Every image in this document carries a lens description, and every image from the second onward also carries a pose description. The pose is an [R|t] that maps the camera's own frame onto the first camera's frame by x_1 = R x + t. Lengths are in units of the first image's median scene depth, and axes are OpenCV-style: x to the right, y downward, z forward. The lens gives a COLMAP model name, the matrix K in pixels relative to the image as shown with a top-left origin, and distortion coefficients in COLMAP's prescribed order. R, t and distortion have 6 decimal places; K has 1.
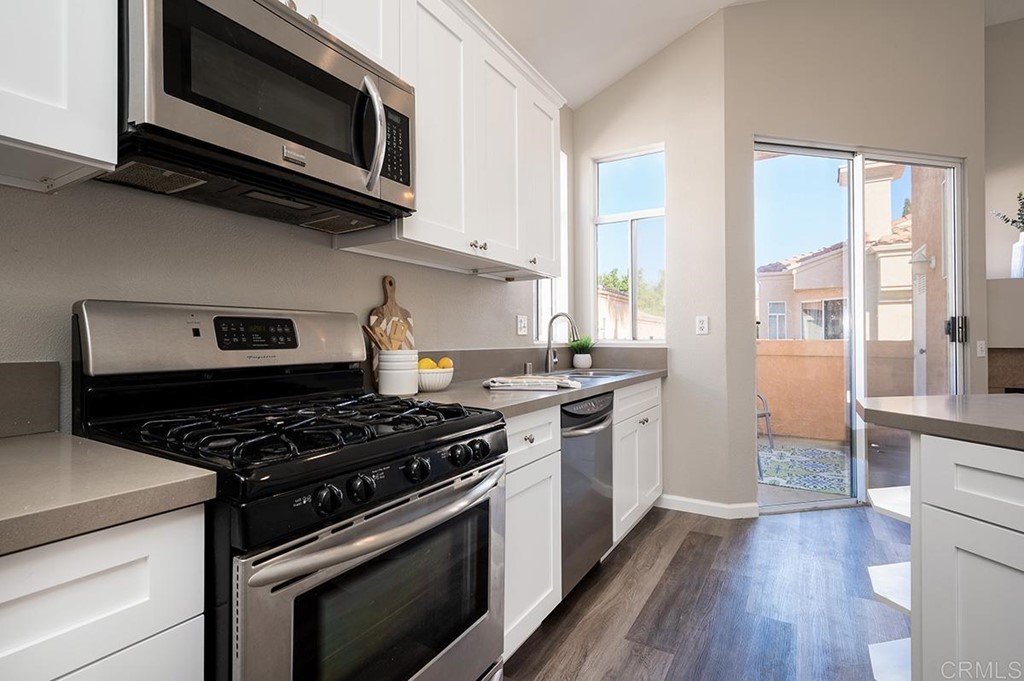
lens RADIAL K [[478.8, 0, 512.4], [0, 478.8, 340.4], [0, 0, 1]] dist [-0.001095, -0.000438]
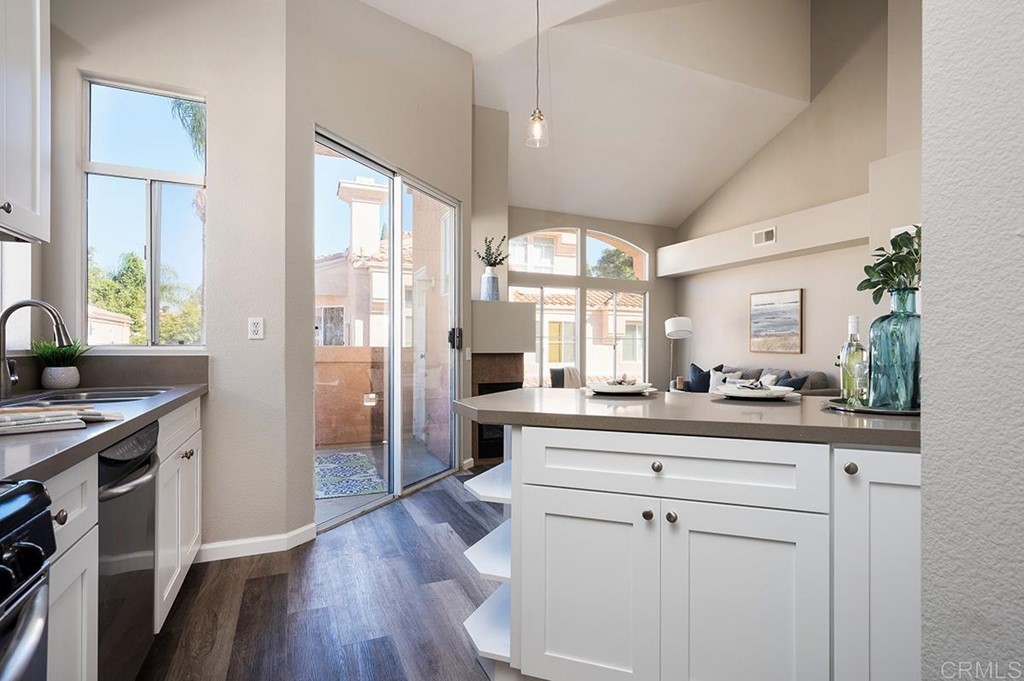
lens RADIAL K [[519.8, 0, 519.1], [0, 519.8, 346.0], [0, 0, 1]] dist [0.005363, -0.000230]
pose [[0.577759, 0.004856, 0.816193, -0.079404], [-0.004834, 0.999985, -0.002527, -0.000858], [-0.816193, -0.002485, 0.577774, 0.095194]]
